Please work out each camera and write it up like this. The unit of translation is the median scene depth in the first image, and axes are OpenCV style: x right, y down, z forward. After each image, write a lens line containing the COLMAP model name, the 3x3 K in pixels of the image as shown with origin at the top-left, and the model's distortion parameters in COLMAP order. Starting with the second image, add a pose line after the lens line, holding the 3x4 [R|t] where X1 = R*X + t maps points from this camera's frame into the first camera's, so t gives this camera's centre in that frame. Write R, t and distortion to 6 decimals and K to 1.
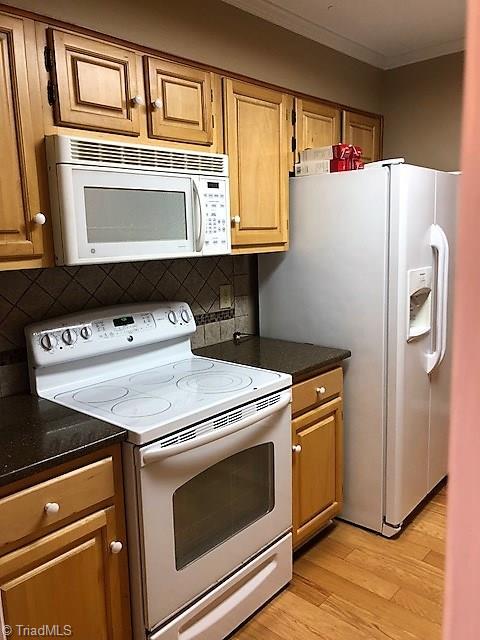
lens RADIAL K [[522.4, 0, 240.0], [0, 522.4, 320.0], [0, 0, 1]] dist [0.023009, -0.009844]
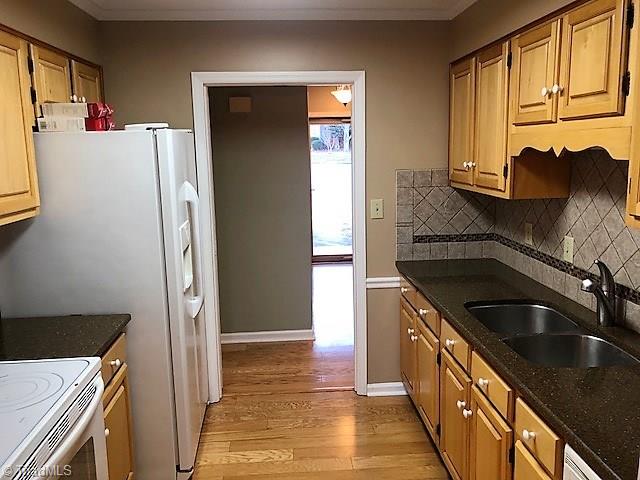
lens RADIAL K [[522.4, 0, 323.5], [0, 522.4, 234.5], [0, 0, 1]] dist [0.023009, -0.009844]
pose [[0.691472, -0.105740, 0.714623, -0.216823], [0.119037, 0.992385, 0.031658, -0.073829], [-0.712528, 0.063175, 0.698793, 0.050033]]
